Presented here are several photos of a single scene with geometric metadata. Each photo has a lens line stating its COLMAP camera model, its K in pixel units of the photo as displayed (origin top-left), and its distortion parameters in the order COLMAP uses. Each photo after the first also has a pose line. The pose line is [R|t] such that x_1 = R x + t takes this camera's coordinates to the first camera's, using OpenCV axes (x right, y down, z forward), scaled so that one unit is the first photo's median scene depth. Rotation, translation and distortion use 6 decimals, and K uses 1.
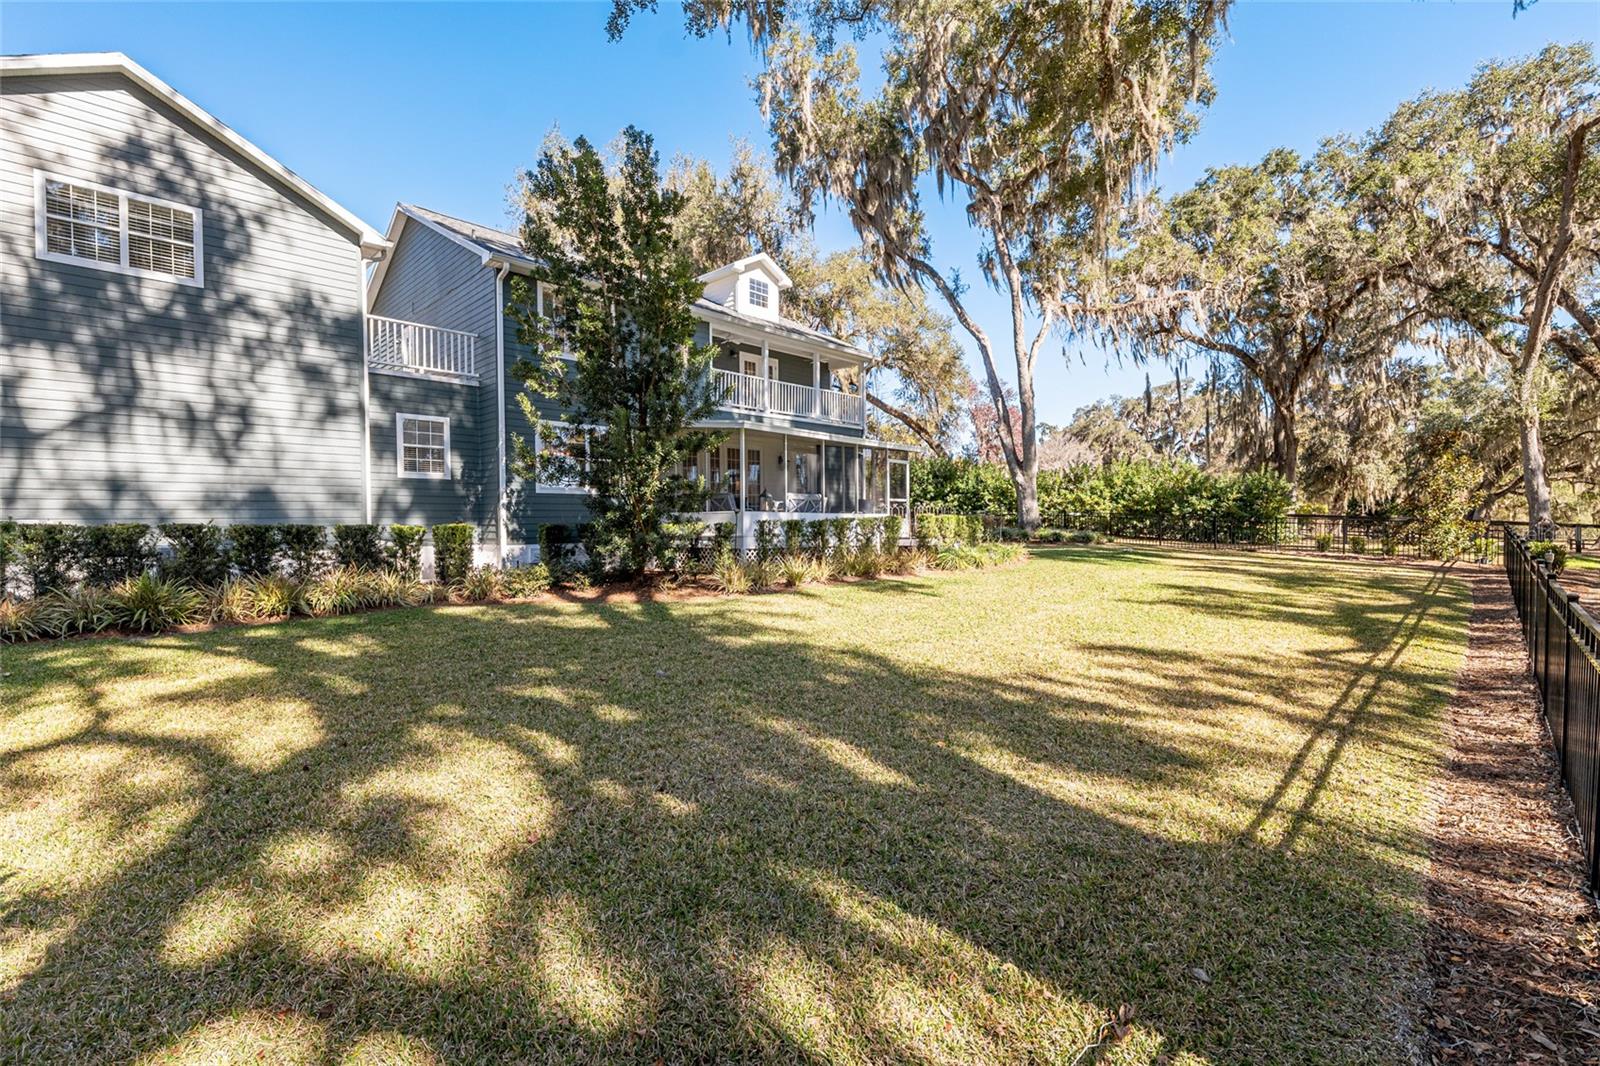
lens RADIAL K [[698.8, 0, 796.9], [0, 698.8, 531.6], [0, 0, 1]] dist [0.001395, 0.000174]
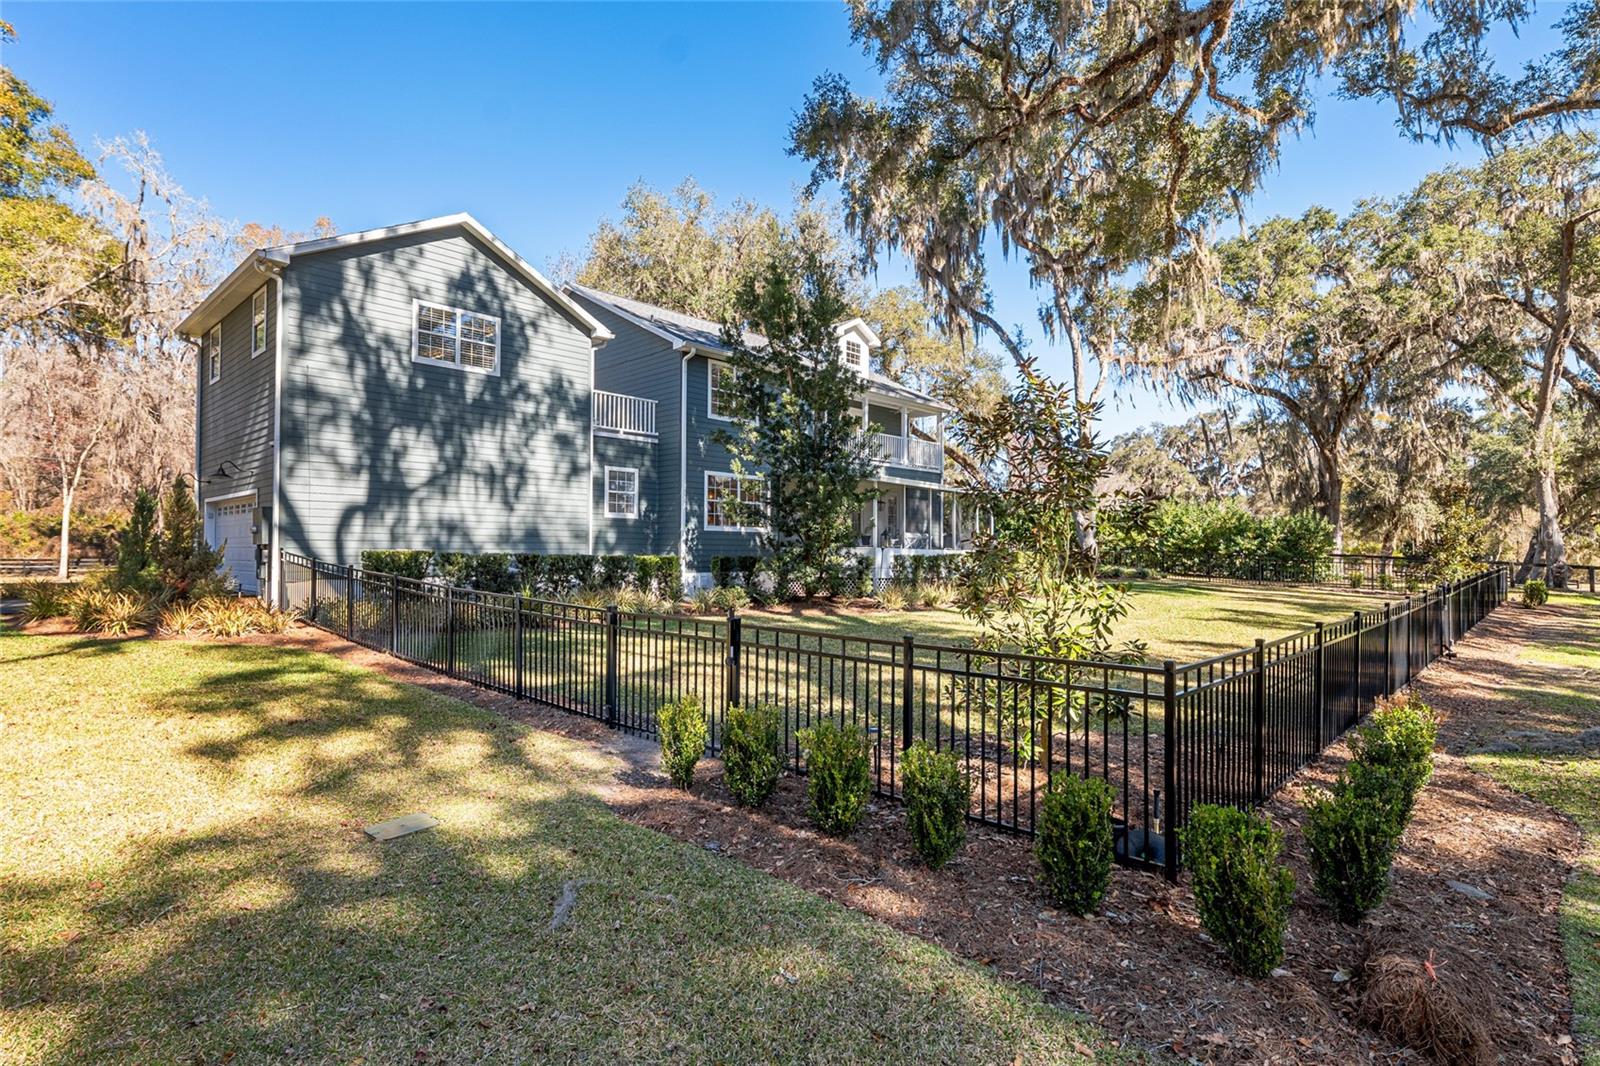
lens RADIAL K [[823.2, 0, 798.1], [0, 823.2, 528.0], [0, 0, 1]] dist [0.024538, -0.003222]
pose [[0.999698, 0.009732, 0.022577, -0.150884], [-0.008639, 0.998810, -0.048004, 0.004015], [-0.023017, 0.047795, 0.998592, -0.274496]]
